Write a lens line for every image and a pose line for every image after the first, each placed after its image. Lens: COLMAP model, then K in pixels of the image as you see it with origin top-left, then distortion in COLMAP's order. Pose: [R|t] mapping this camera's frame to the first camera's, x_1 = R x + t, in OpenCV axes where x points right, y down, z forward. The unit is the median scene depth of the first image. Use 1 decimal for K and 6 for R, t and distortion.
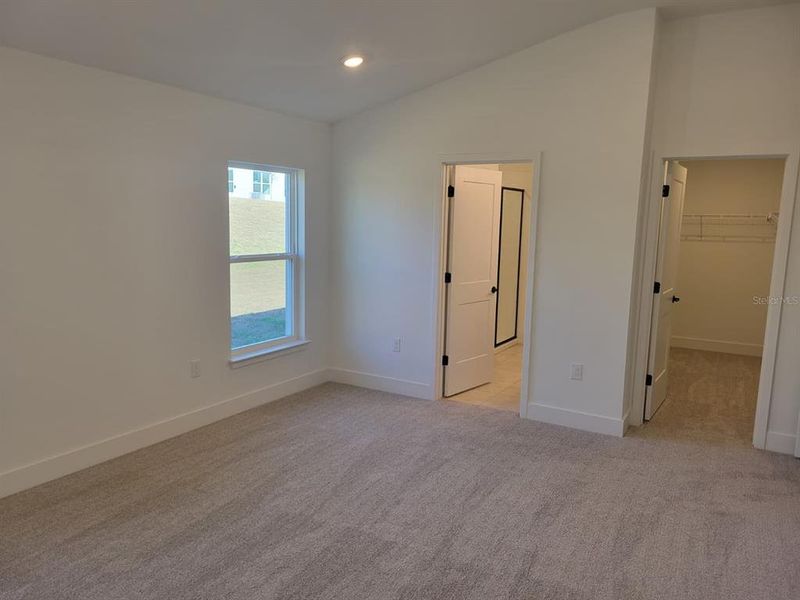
lens RADIAL K [[616.0, 0, 400.0], [0, 616.0, 300.0], [0, 0, 1]] dist [0.028936, -0.003223]
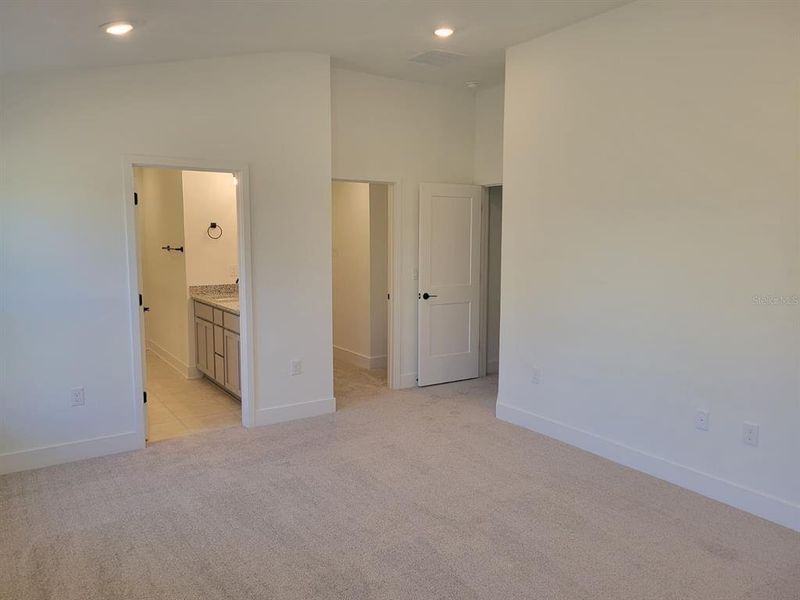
lens RADIAL K [[613.8, 0, 397.4], [0, 613.8, 288.4], [0, 0, 1]] dist [0.040837, -0.049100]
pose [[0.408374, -0.101563, 0.907147, -0.645235], [0.123511, 0.990800, 0.055327, -0.064154], [-0.904420, 0.089448, 0.417161, 0.385020]]
